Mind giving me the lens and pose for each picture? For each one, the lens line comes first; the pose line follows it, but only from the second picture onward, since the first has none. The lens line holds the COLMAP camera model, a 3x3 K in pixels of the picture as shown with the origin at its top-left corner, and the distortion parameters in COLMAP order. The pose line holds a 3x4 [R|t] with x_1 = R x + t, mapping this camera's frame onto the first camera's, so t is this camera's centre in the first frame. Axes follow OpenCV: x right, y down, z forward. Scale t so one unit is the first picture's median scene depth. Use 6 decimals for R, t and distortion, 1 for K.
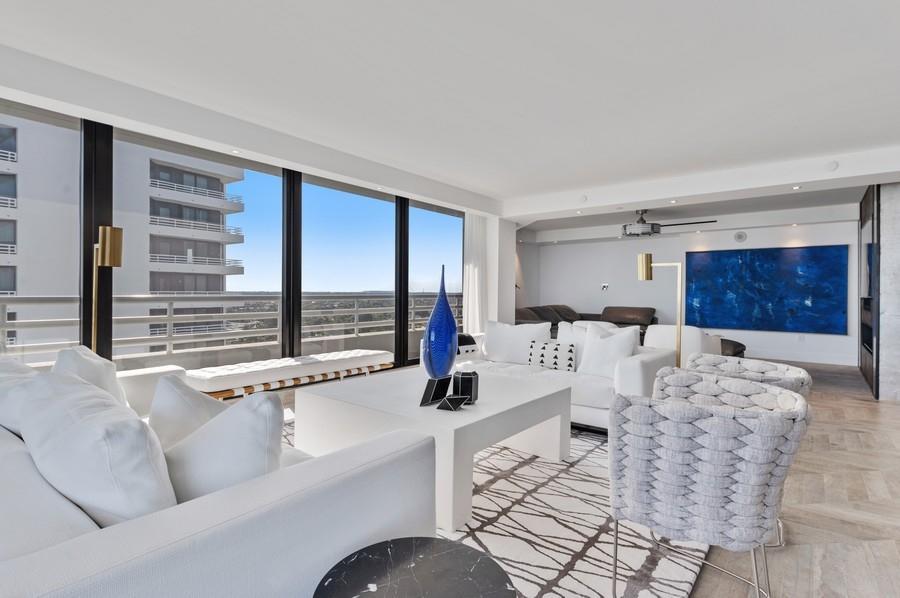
lens RADIAL K [[449.1, 0, 447.6], [0, 449.1, 298.7], [0, 0, 1]] dist [0.003559, 0.000709]
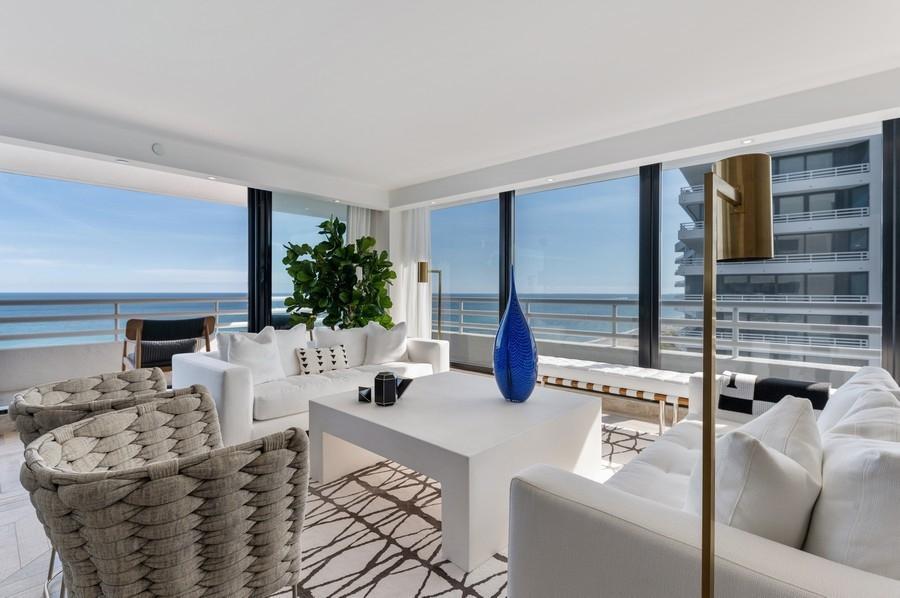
lens RADIAL K [[429.3, 0, 448.5], [0, 429.3, 292.6], [0, 0, 1]] dist [0.015252, -0.000593]
pose [[-0.074273, -0.006798, -0.997215, 1.046380], [-0.019747, 0.999791, -0.005345, -0.017521], [0.997042, 0.019295, -0.074391, 1.253560]]
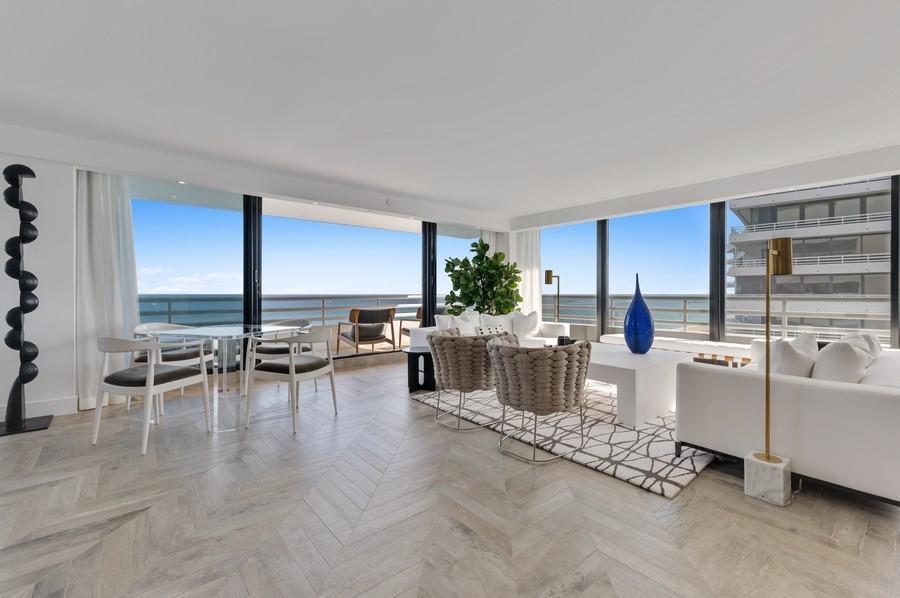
lens RADIAL K [[391.2, 0, 447.8], [0, 391.2, 294.3], [0, 0, 1]] dist [0.004548, 0.000991]
pose [[-0.201746, -0.005565, -0.979422, 1.734707], [-0.016782, 0.999857, -0.002225, 0.010348], [0.979294, 0.015987, -0.201811, 0.889011]]
